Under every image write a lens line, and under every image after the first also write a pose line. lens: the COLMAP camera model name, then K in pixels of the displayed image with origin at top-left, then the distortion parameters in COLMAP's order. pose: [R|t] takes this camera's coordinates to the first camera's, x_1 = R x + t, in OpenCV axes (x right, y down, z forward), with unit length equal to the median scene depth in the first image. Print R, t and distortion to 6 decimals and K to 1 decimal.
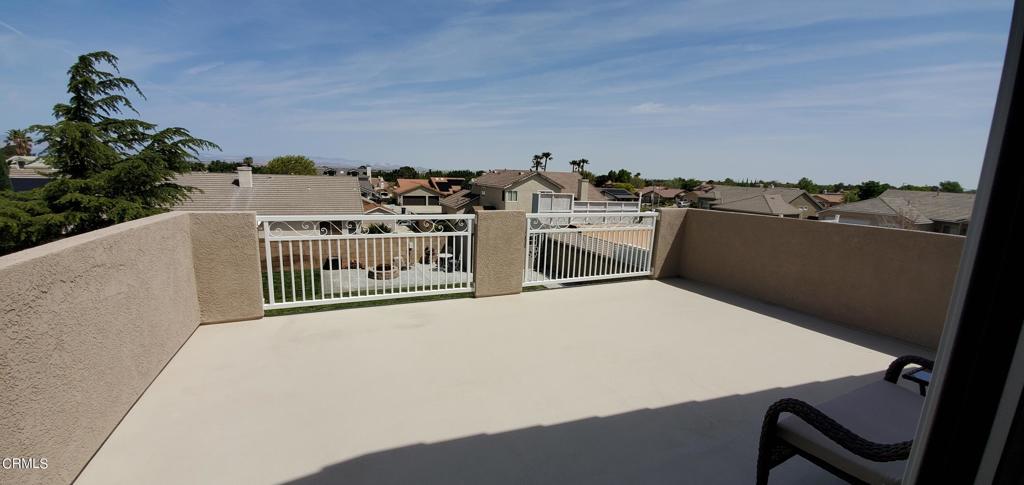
lens RADIAL K [[402.7, 0, 516.7], [0, 402.7, 240.0], [0, 0, 1]] dist [0.007500, -0.014238]
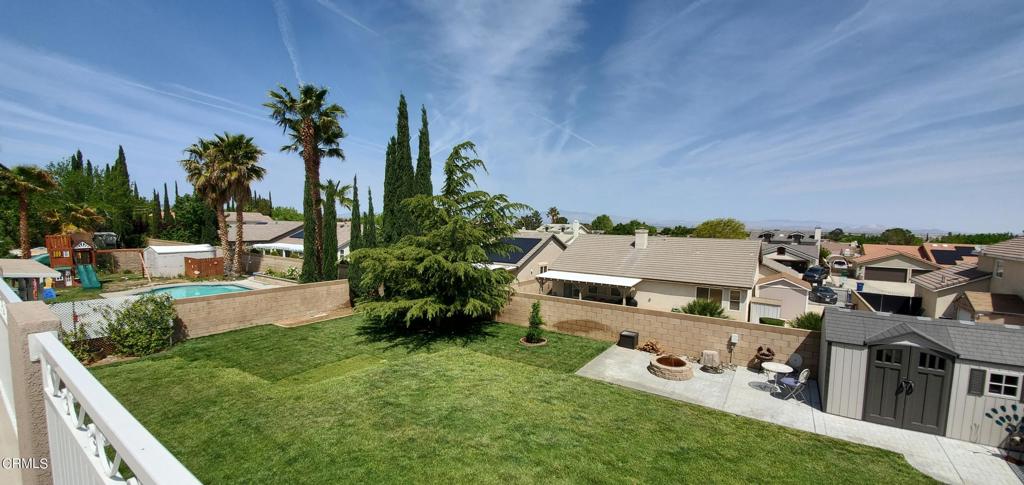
lens RADIAL K [[402.7, 0, 514.0], [0, 402.7, 248.4], [0, 0, 1]] dist [0.007500, -0.014238]
pose [[0.514468, 0.026858, -0.857089, 0.190452], [-0.143301, 0.988147, -0.055051, -0.069547], [0.845451, 0.151143, 0.512219, 0.478451]]
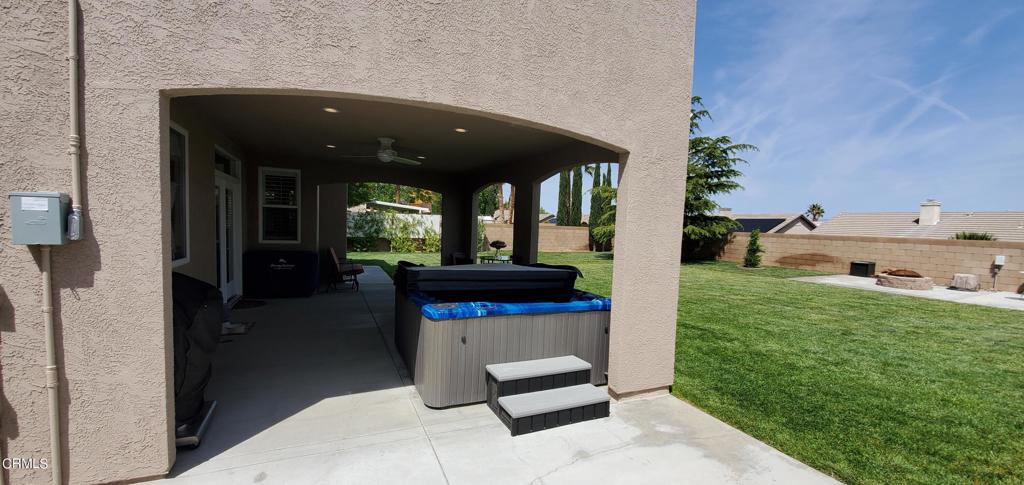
lens RADIAL K [[402.7, 0, 512.7], [0, 402.7, 247.5], [0, 0, 1]] dist [0.007500, -0.014238]
pose [[-0.017626, 0.018999, -0.999664, 0.515553], [-0.206978, 0.978093, 0.022239, 0.196960], [0.978187, 0.207300, -0.013307, 0.436445]]
